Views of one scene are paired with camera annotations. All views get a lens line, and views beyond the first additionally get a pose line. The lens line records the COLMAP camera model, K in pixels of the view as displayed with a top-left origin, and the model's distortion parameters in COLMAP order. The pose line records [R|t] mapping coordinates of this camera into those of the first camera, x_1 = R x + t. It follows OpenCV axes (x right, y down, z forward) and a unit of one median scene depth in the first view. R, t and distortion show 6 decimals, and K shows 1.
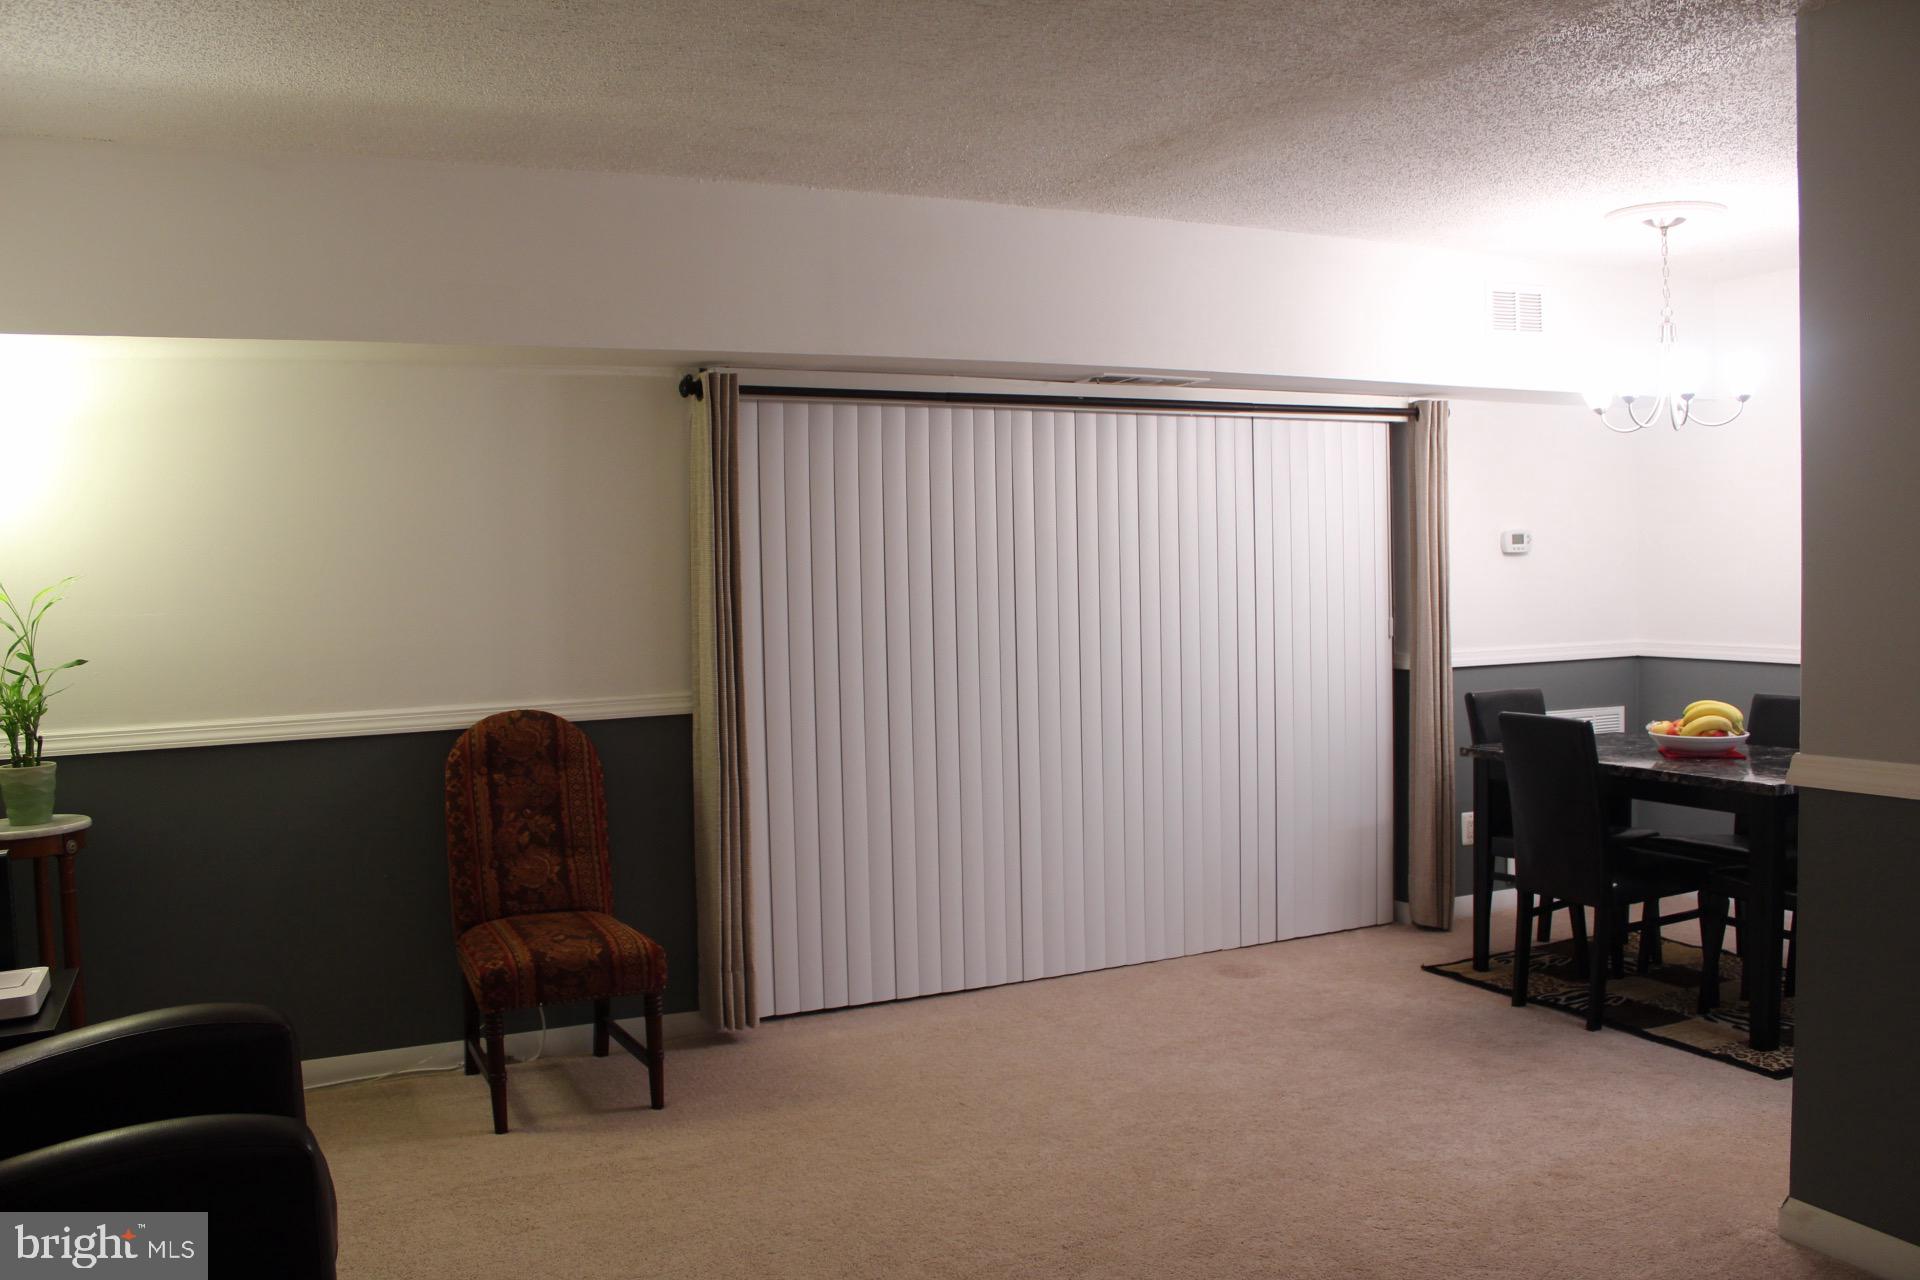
lens RADIAL K [[1588.2, 0, 961.6], [0, 1588.2, 645.0], [0, 0, 1]] dist [-0.165975, 0.137493]
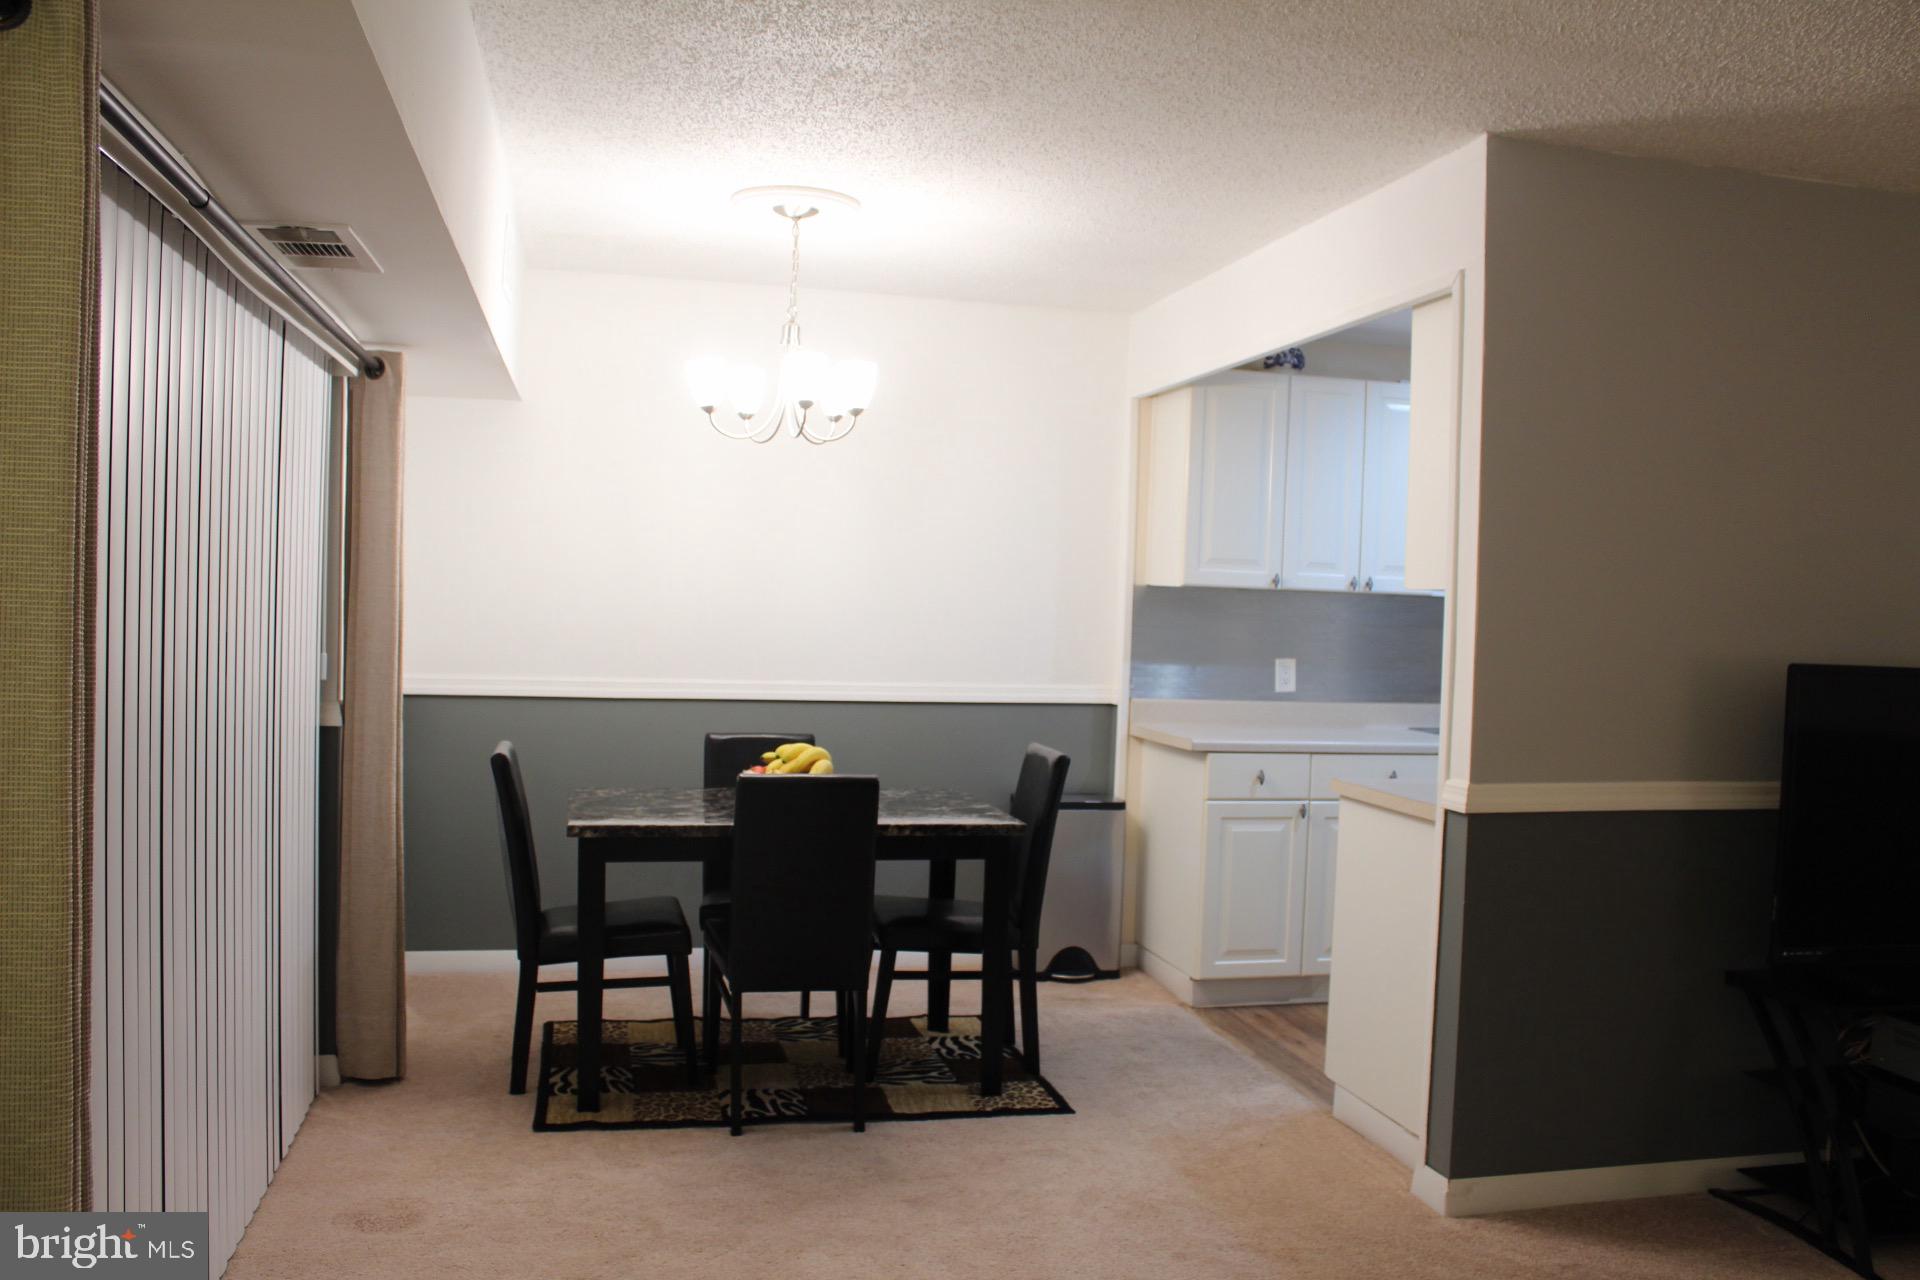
lens RADIAL K [[1588.2, 0, 961.6], [0, 1588.2, 645.0], [0, 0, 1]] dist [-0.165975, 0.137493]
pose [[0.227348, -0.005417, 0.973799, -0.442110], [0.011265, 0.999932, 0.002932, -0.026122], [-0.973748, 0.010304, 0.227393, 0.750668]]
